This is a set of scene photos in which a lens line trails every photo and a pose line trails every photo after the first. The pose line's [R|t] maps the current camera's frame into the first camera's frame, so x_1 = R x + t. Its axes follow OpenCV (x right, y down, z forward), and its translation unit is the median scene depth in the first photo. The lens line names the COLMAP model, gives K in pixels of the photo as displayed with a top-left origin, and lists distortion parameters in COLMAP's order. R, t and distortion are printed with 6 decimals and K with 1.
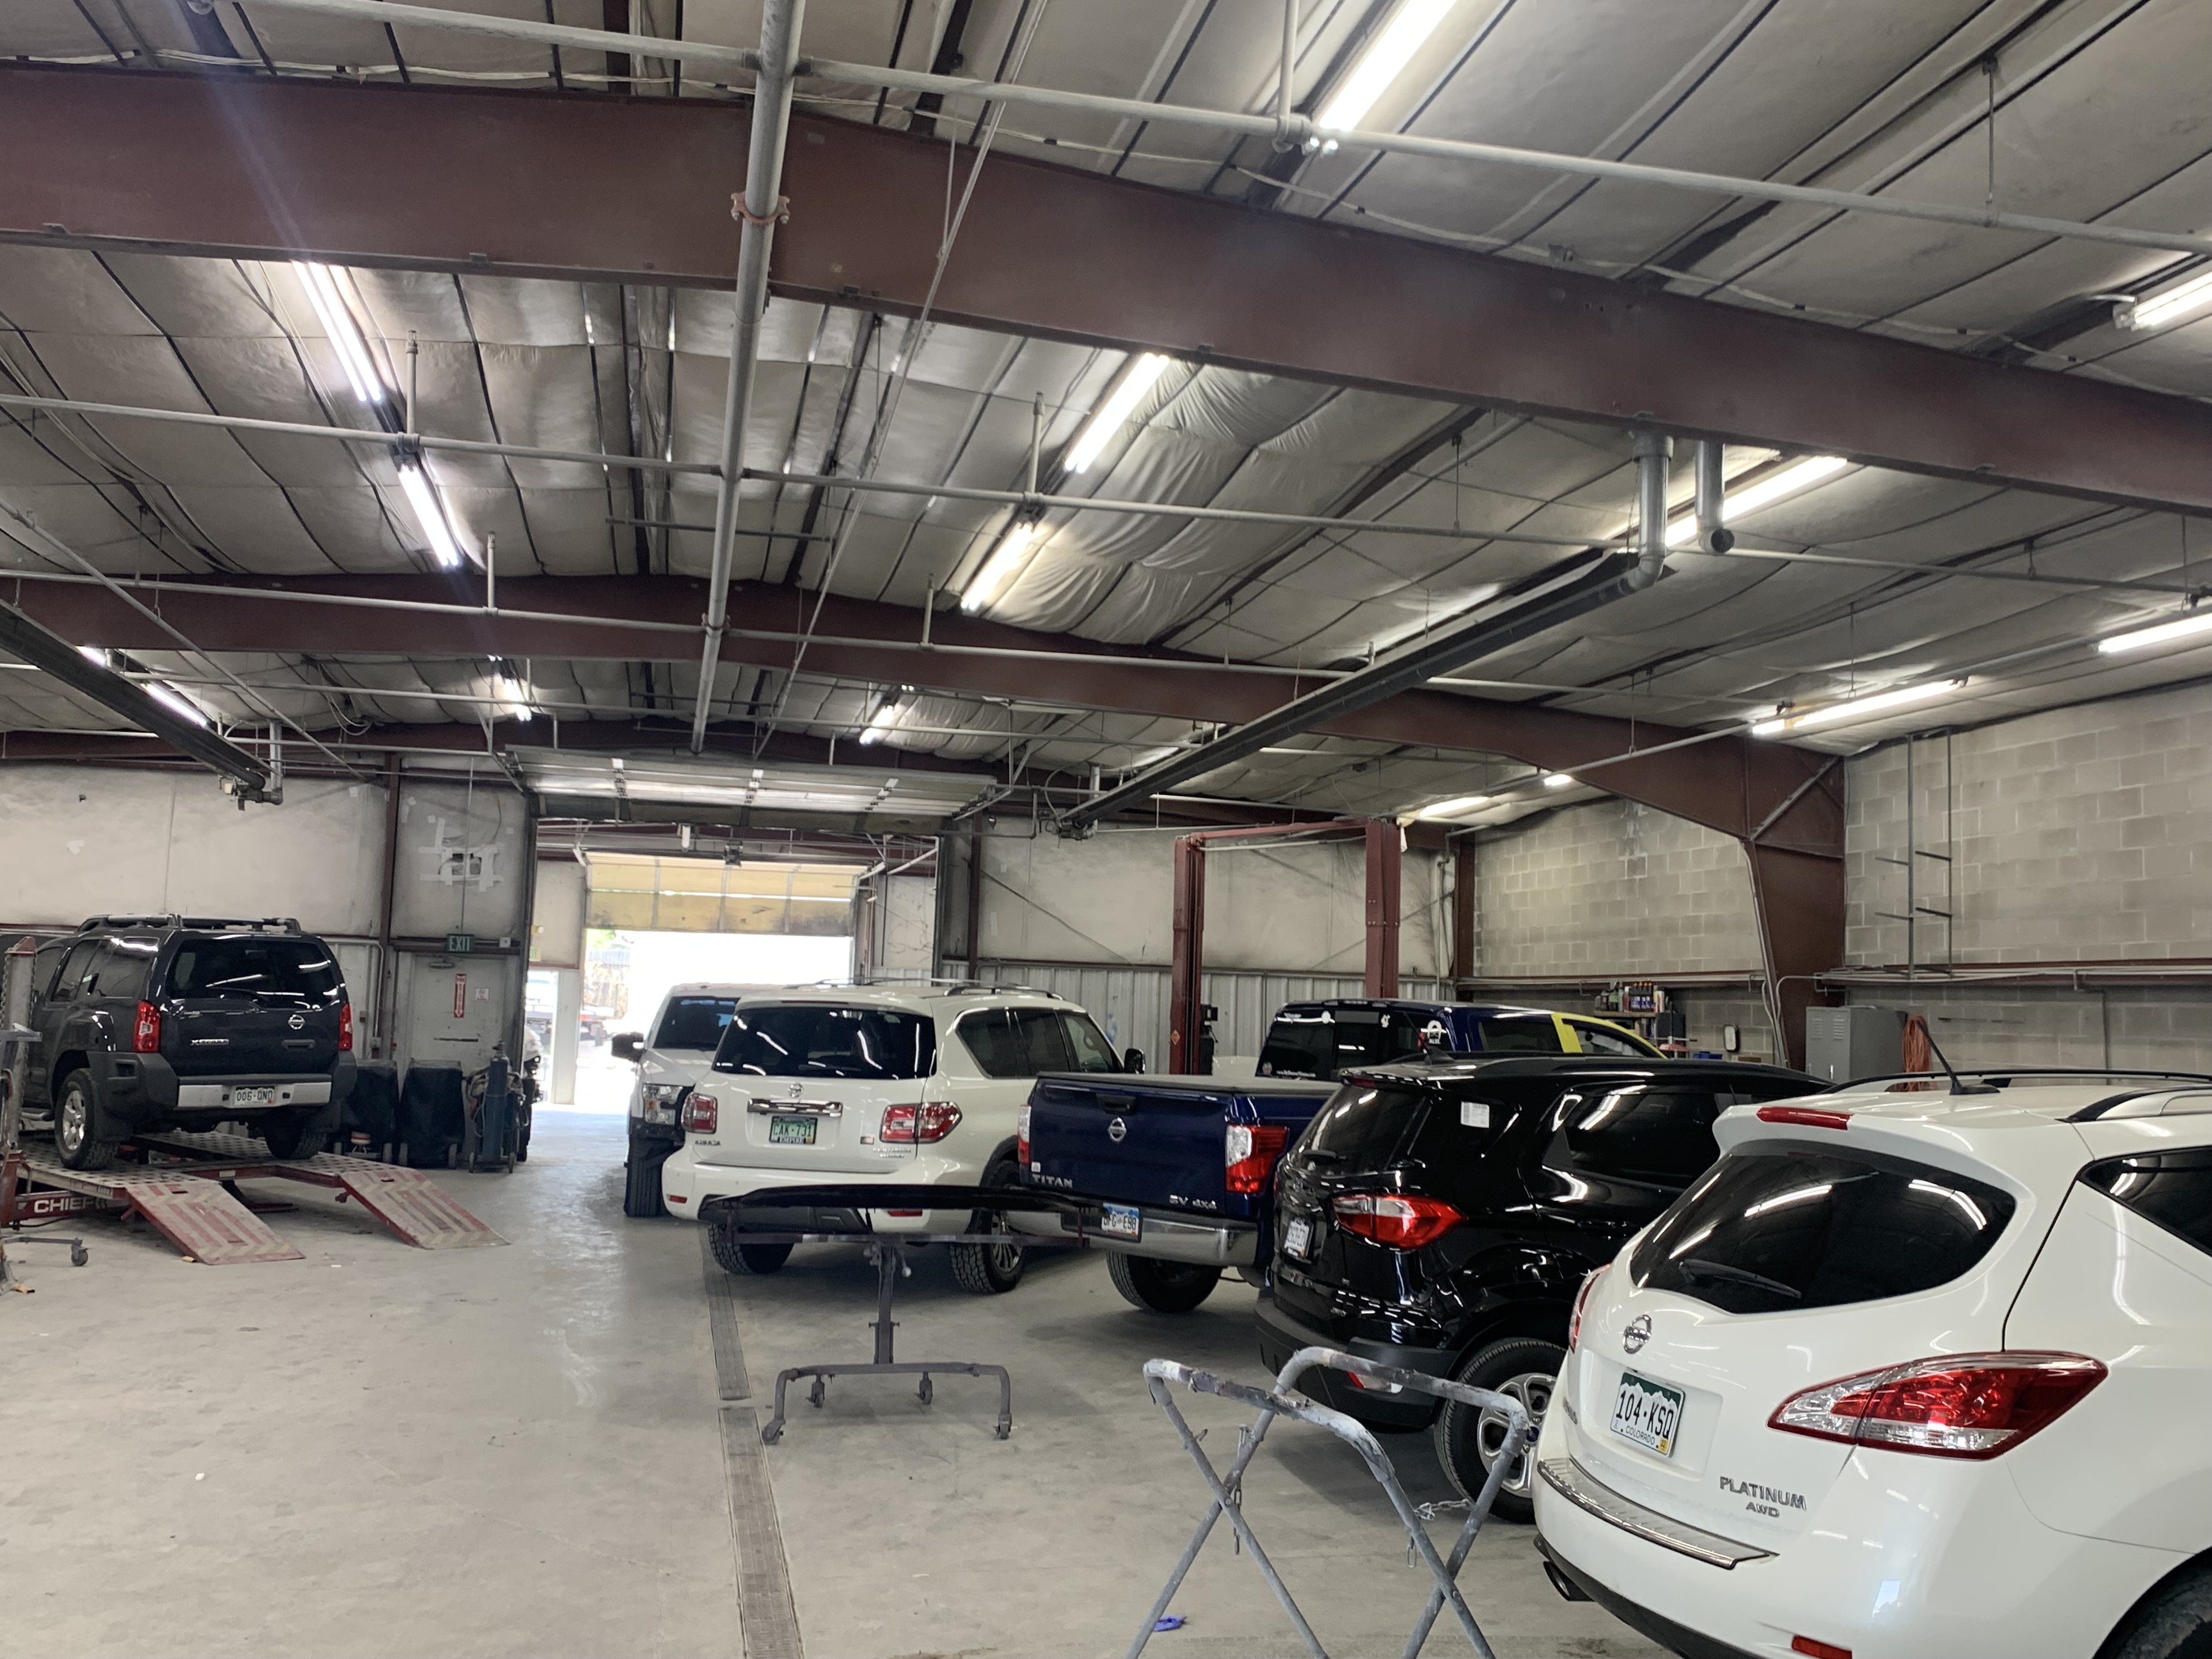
lens RADIAL K [[1936.0, 0, 1106.0], [0, 1936.0, 829.5], [0, 0, 1]] dist [0.052646, -0.006998]
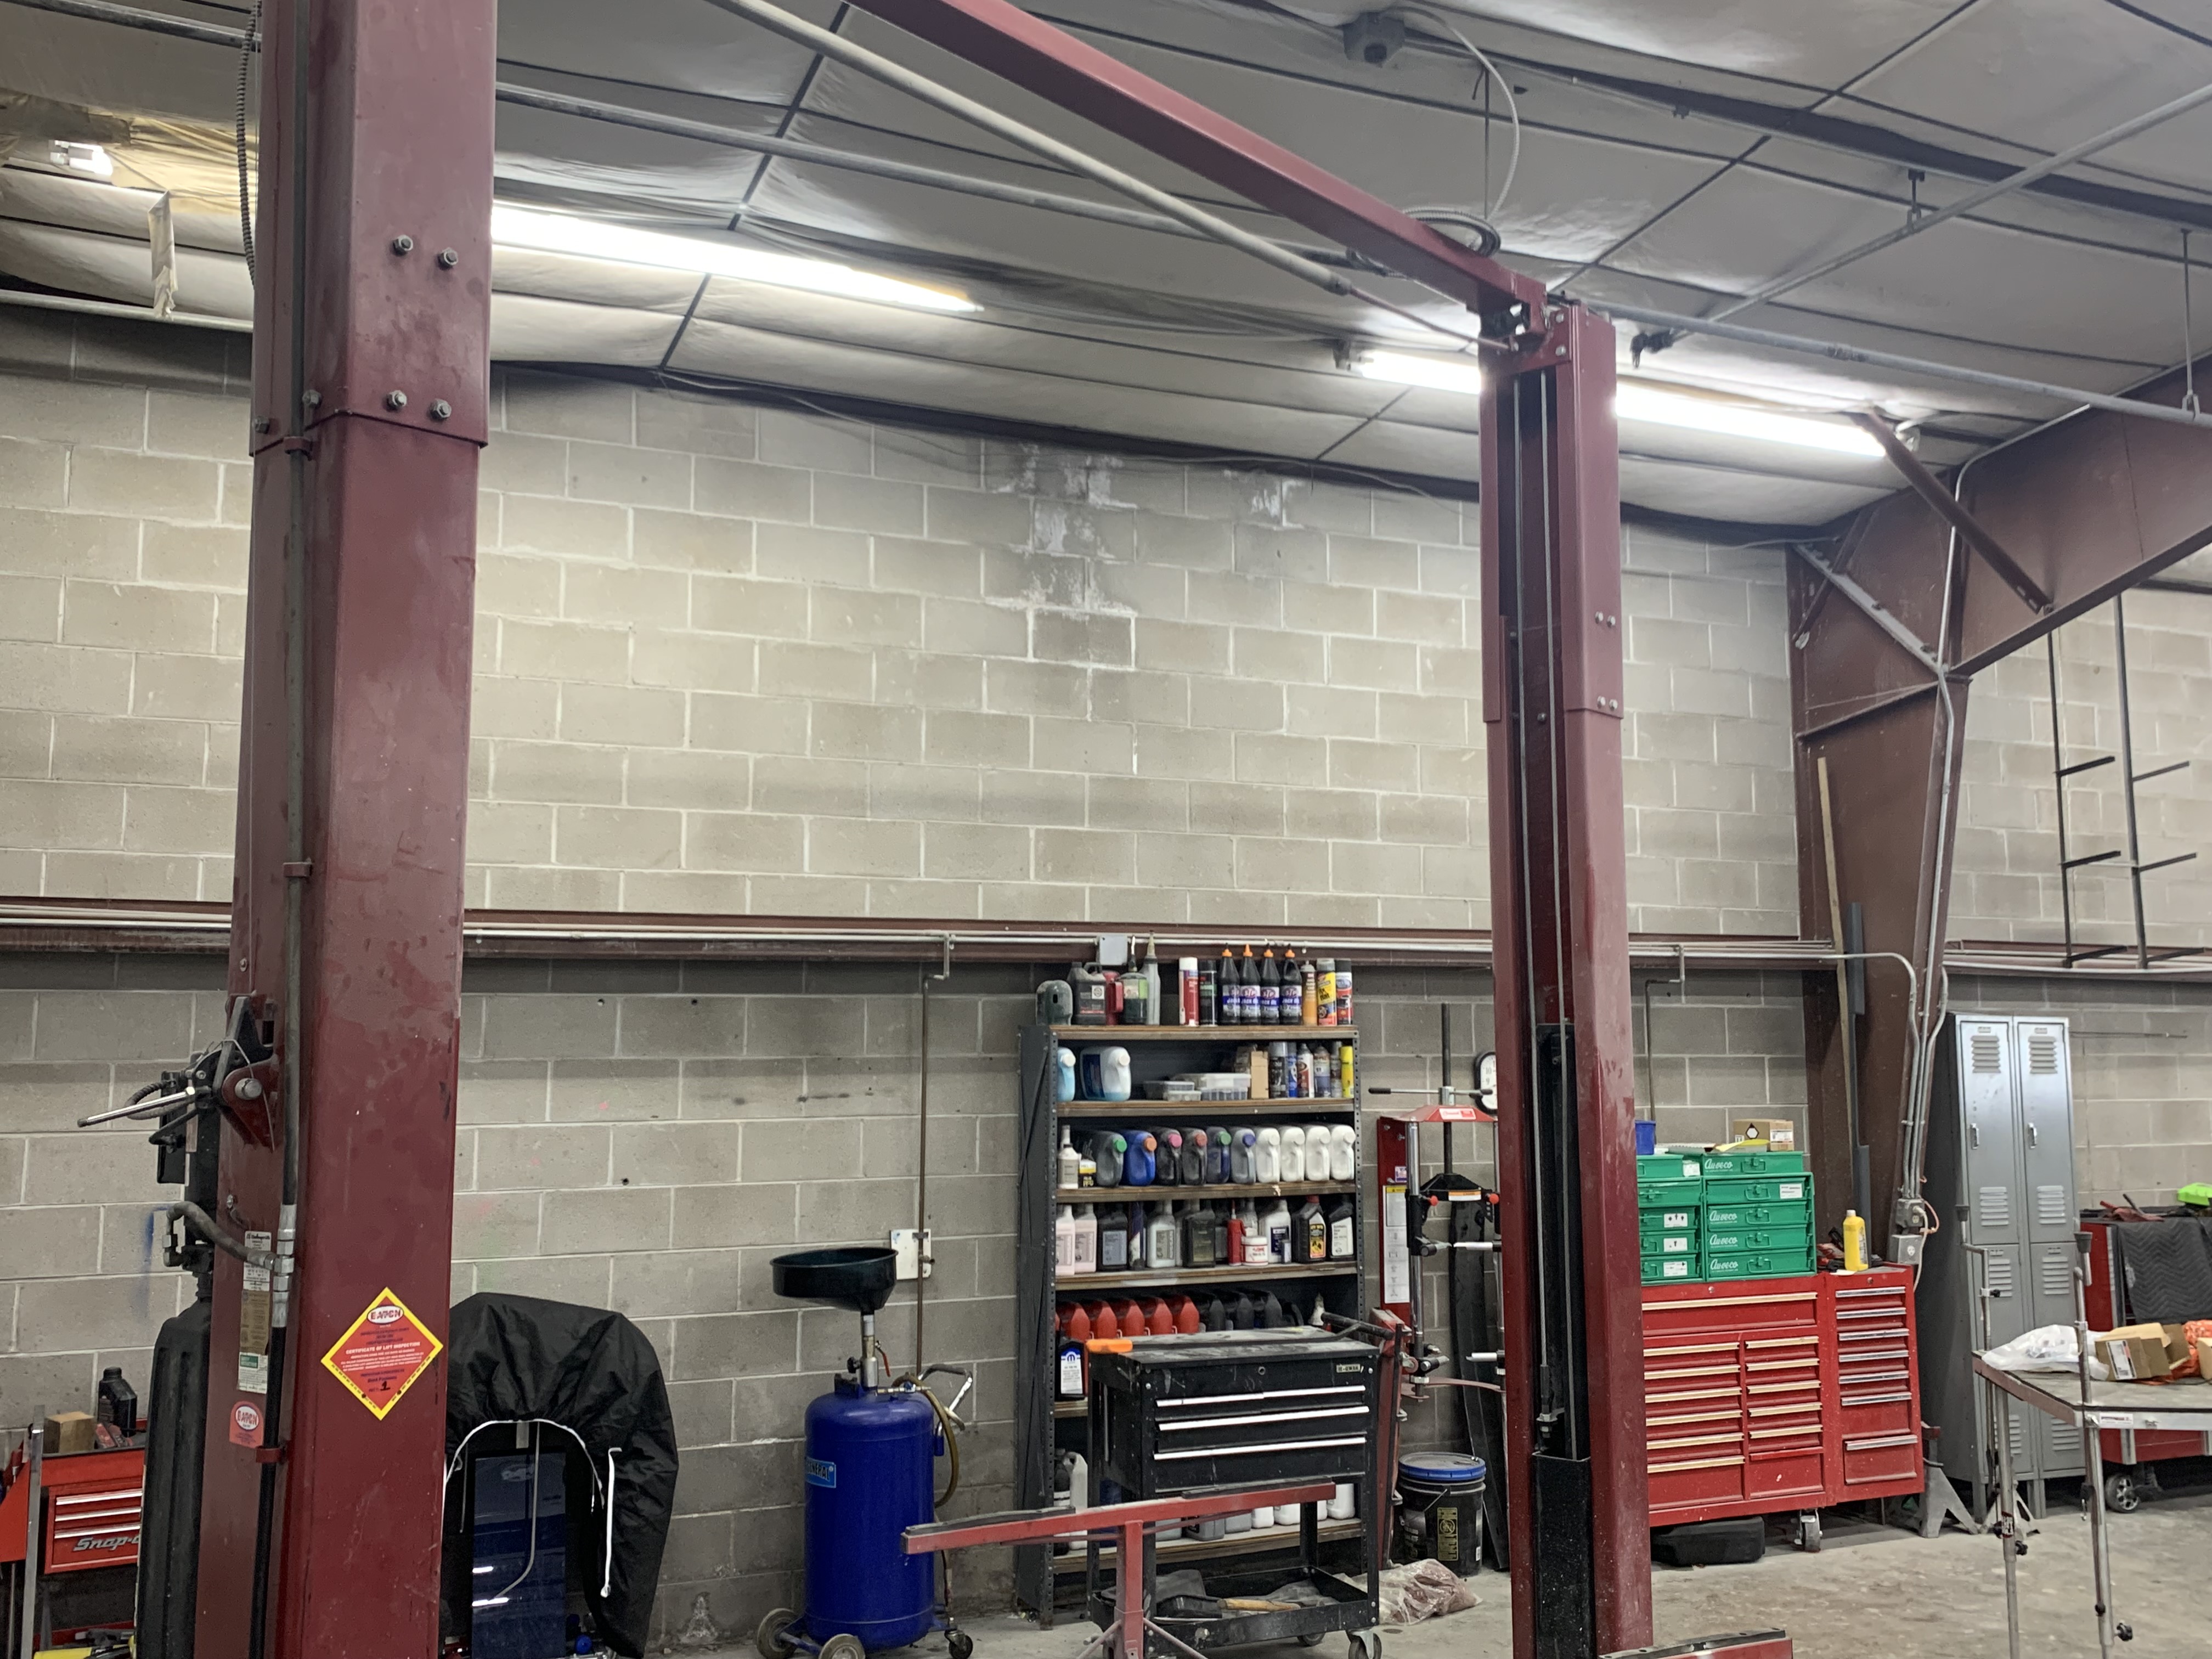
lens RADIAL K [[1936.0, 0, 1106.0], [0, 1936.0, 829.5], [0, 0, 1]] dist [0.052646, -0.006998]
pose [[-0.190583, 0.080657, 0.978352, -0.119764], [-0.094966, 0.990430, -0.100152, 0.122584], [-0.977067, -0.111997, -0.181099, 1.396865]]
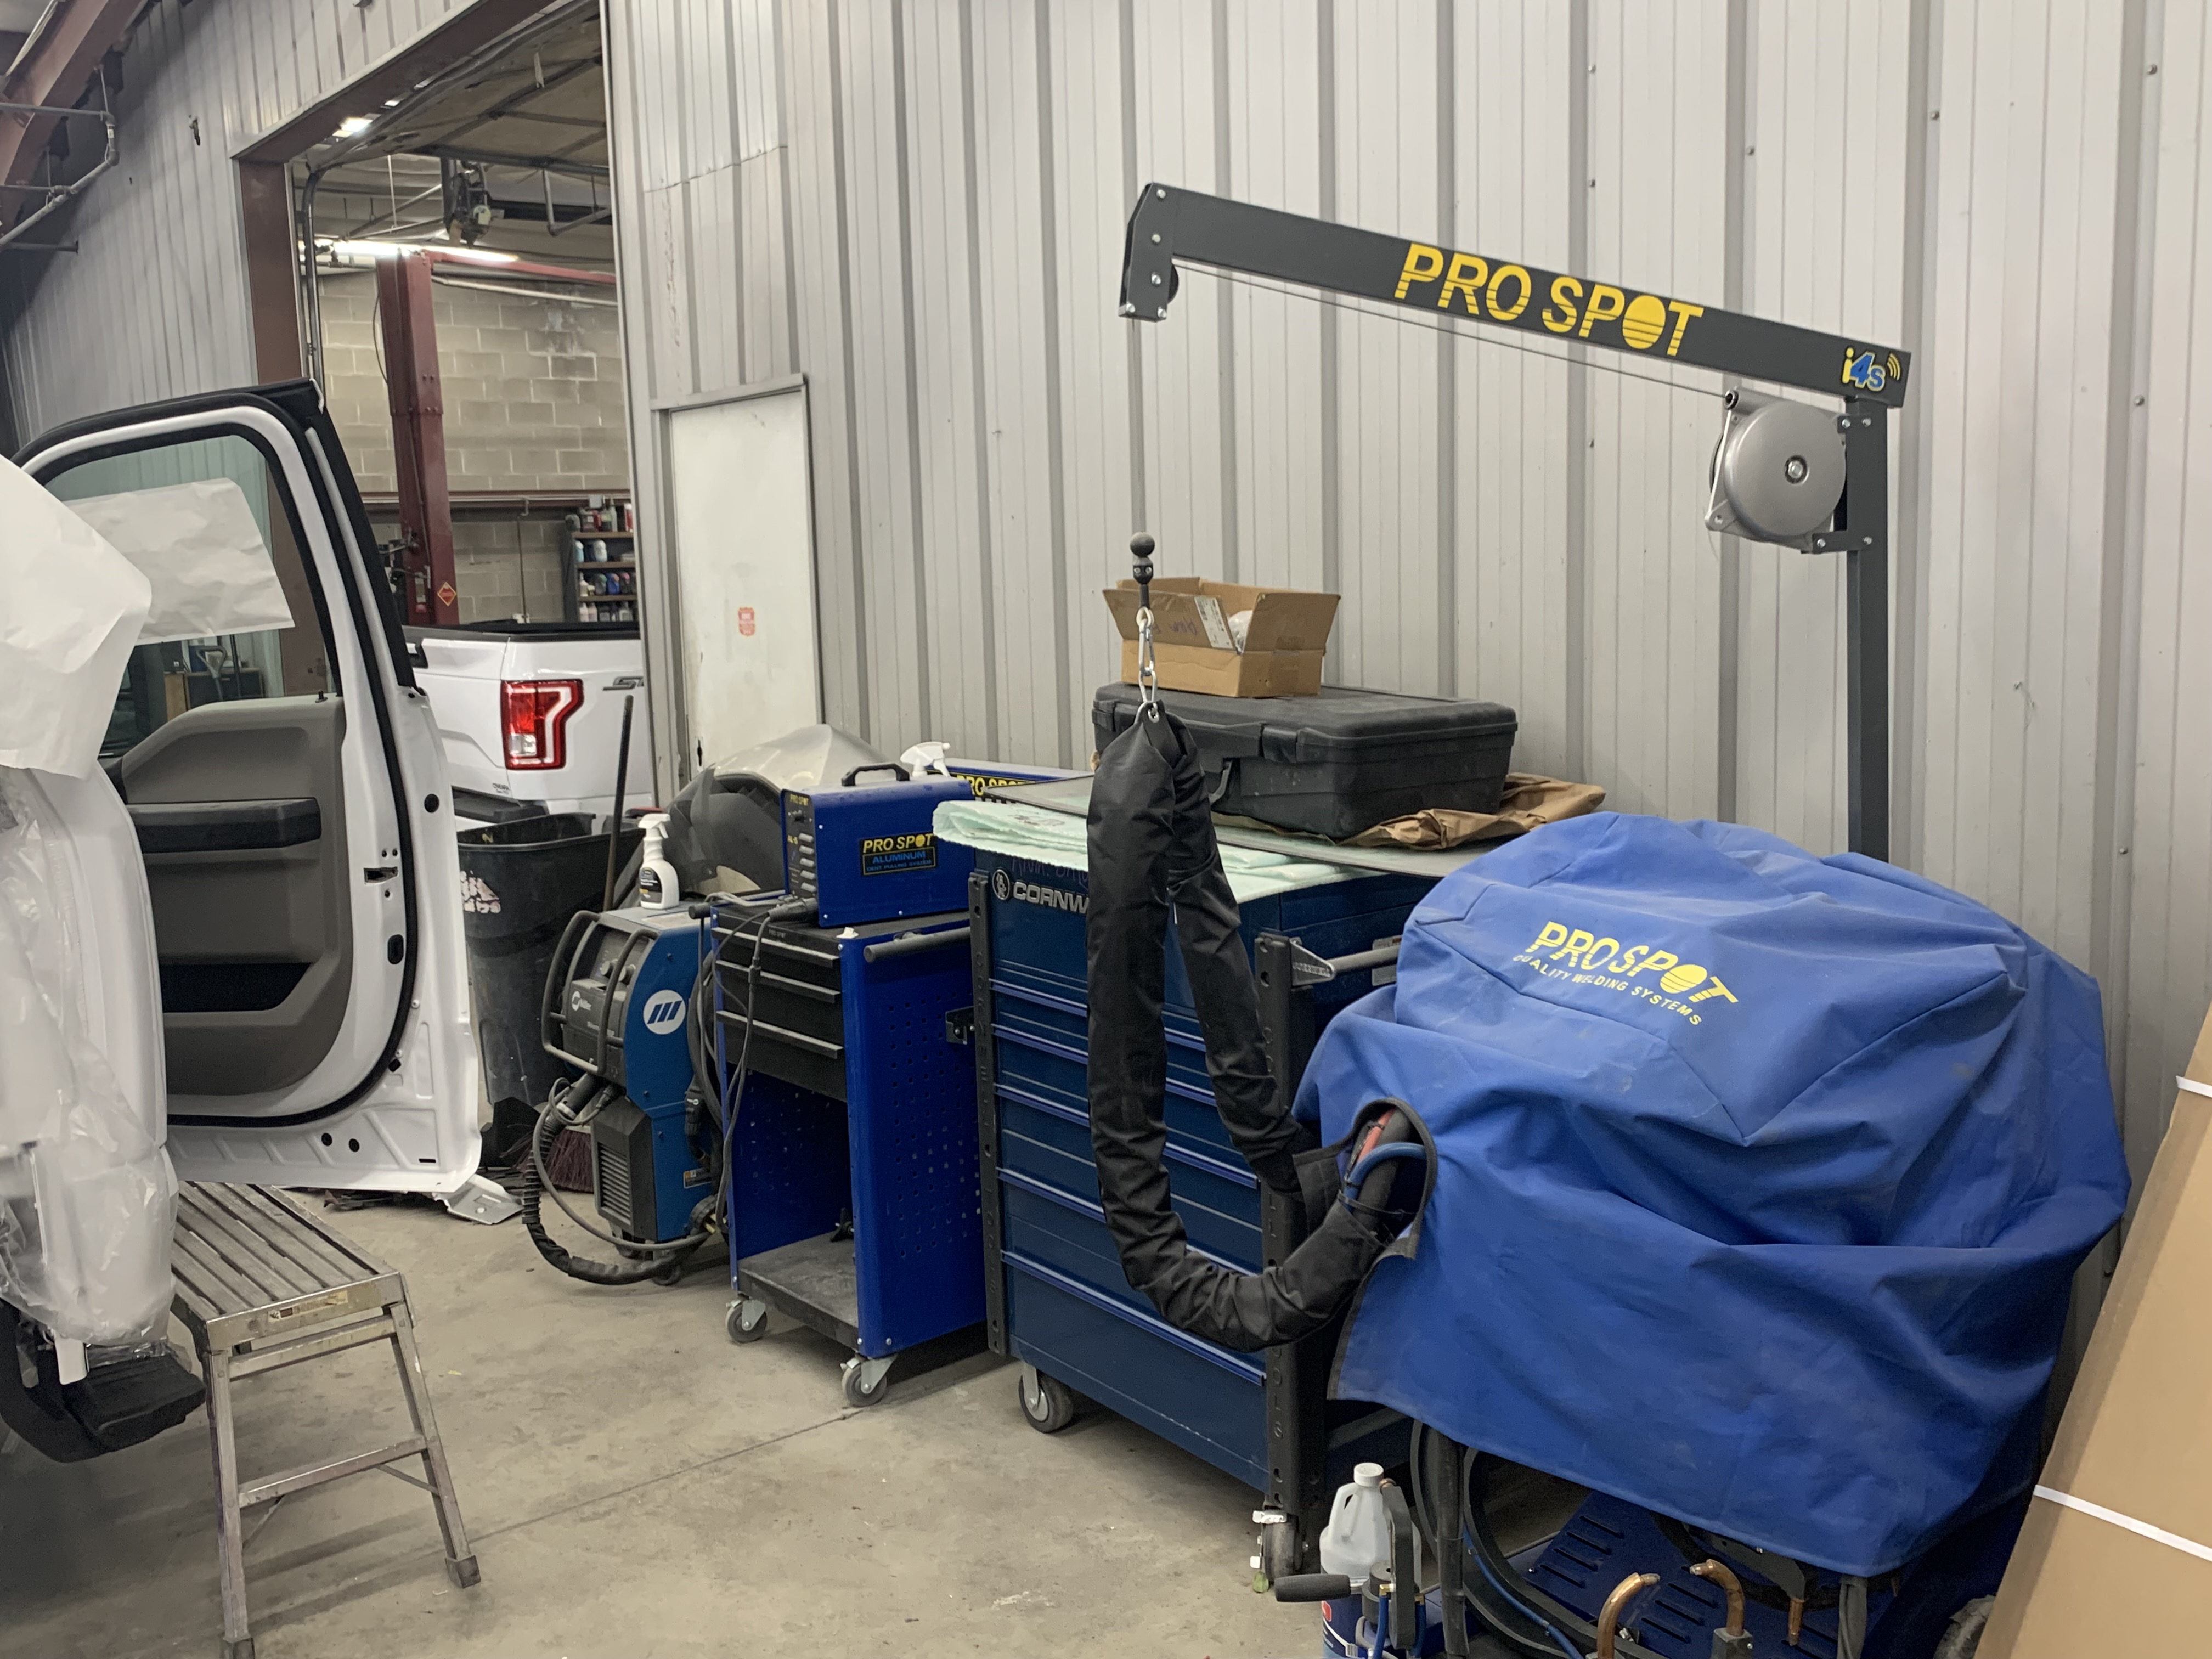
lens RADIAL K [[1936.0, 0, 1106.0], [0, 1936.0, 829.5], [0, 0, 1]] dist [0.052646, -0.006998]
pose [[-0.413918, -0.147001, 0.898366, -0.868089], [-0.064950, 0.989129, 0.131928, 0.125172], [-0.907994, -0.003742, -0.418966, 1.518087]]
